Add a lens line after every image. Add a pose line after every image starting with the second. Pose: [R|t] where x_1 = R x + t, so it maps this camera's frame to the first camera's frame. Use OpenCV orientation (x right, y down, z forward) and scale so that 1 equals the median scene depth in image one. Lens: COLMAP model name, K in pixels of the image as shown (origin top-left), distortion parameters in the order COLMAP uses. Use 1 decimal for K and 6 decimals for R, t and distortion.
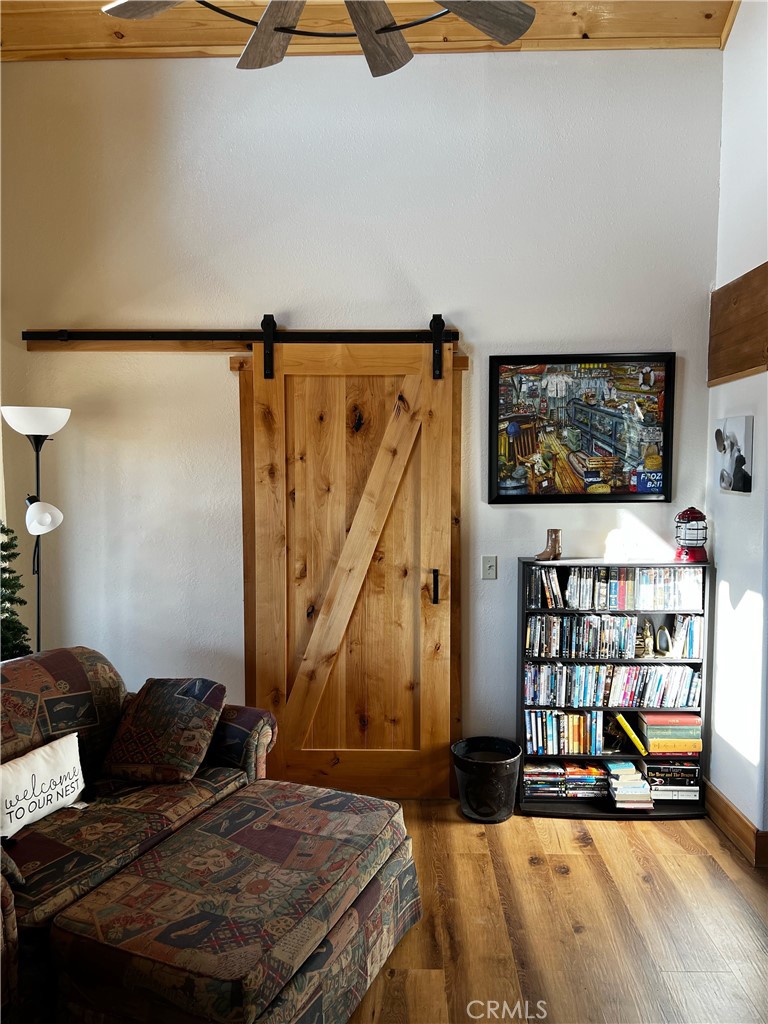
lens RADIAL K [[762.3, 0, 385.0], [0, 762.3, 516.9], [0, 0, 1]] dist [0.044802, -0.057053]
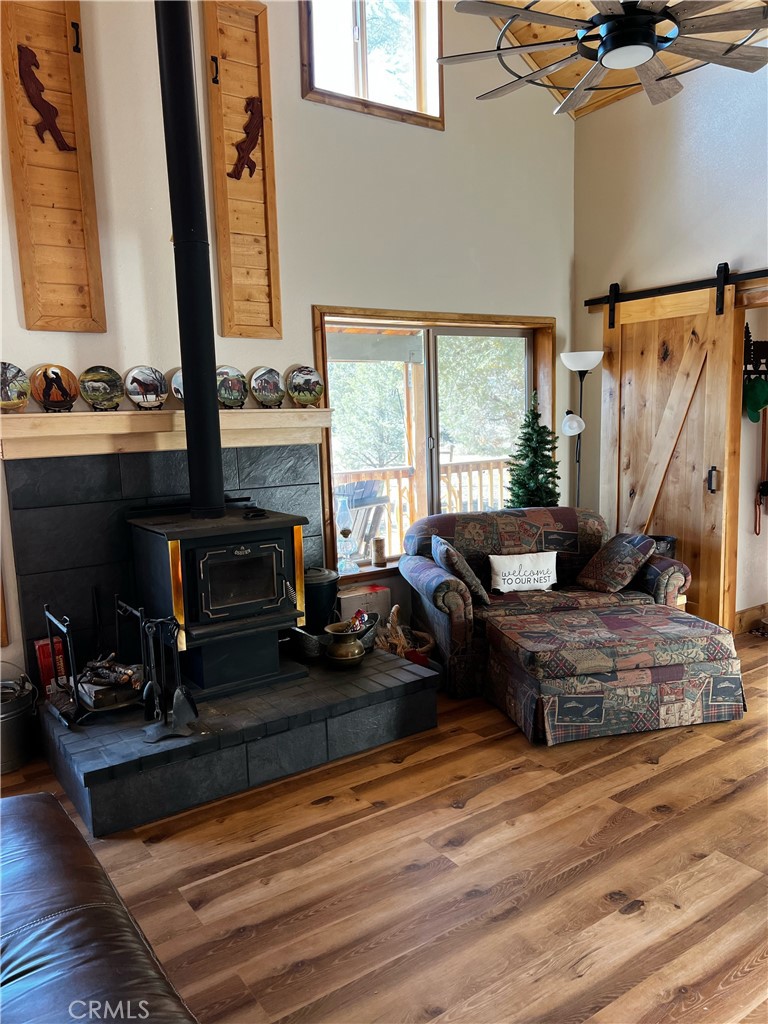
lens RADIAL K [[754.0, 0, 379.4], [0, 754.0, 519.1], [0, 0, 1]] dist [0.050835, -0.055605]
pose [[0.583520, 0.097606, -0.806212, 0.805145], [-0.017538, 0.994034, 0.107651, 0.045258], [0.811909, -0.048678, 0.581751, -0.312871]]
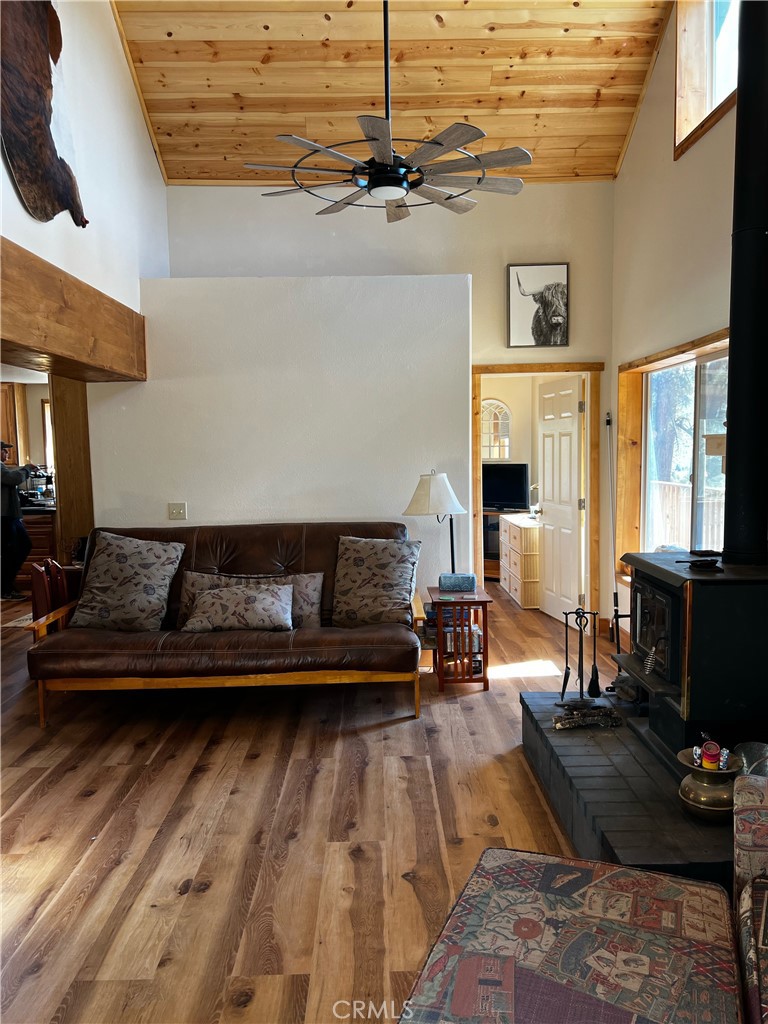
lens RADIAL K [[793.1, 0, 386.1], [0, 793.1, 539.2], [0, 0, 1]] dist [0.060348, -0.047468]
pose [[-0.999204, 0.027287, -0.029116, -0.004481], [0.021873, 0.984802, 0.172296, -0.057516], [0.033375, 0.171522, -0.984615, 1.543617]]
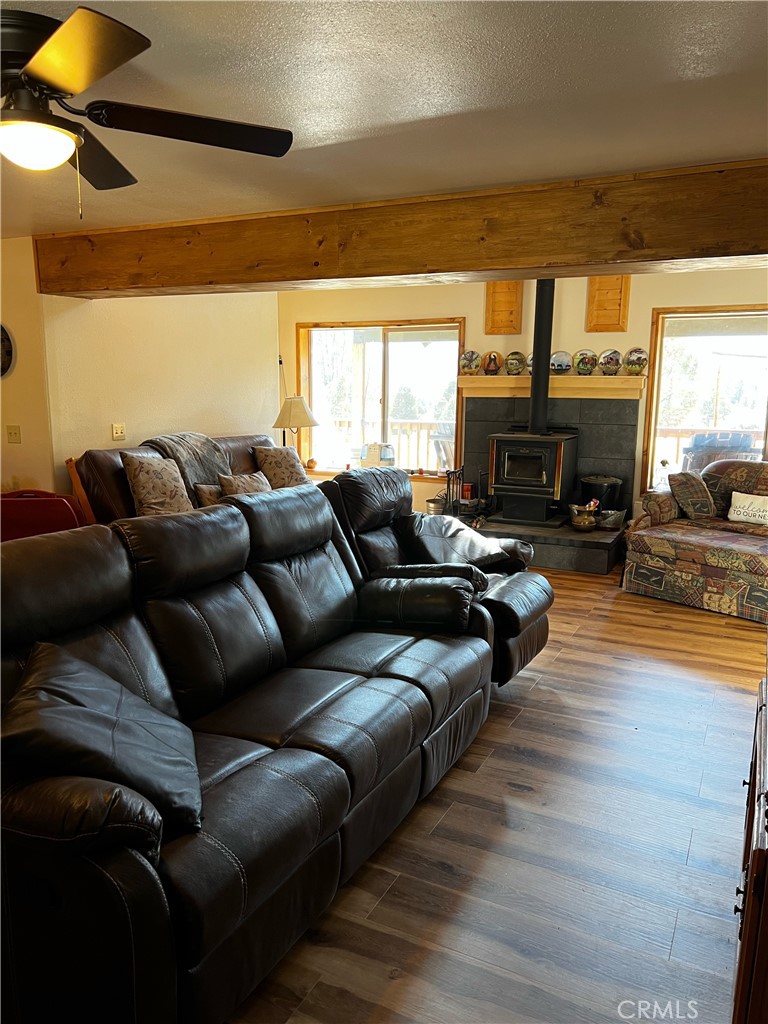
lens RADIAL K [[754.0, 0, 379.4], [0, 754.0, 519.1], [0, 0, 1]] dist [0.050835, -0.055605]
pose [[-0.429195, 0.165625, -0.887897, 2.197315], [-0.056186, 0.976244, 0.209265, -0.038334], [0.901463, 0.139703, -0.409693, 0.974812]]
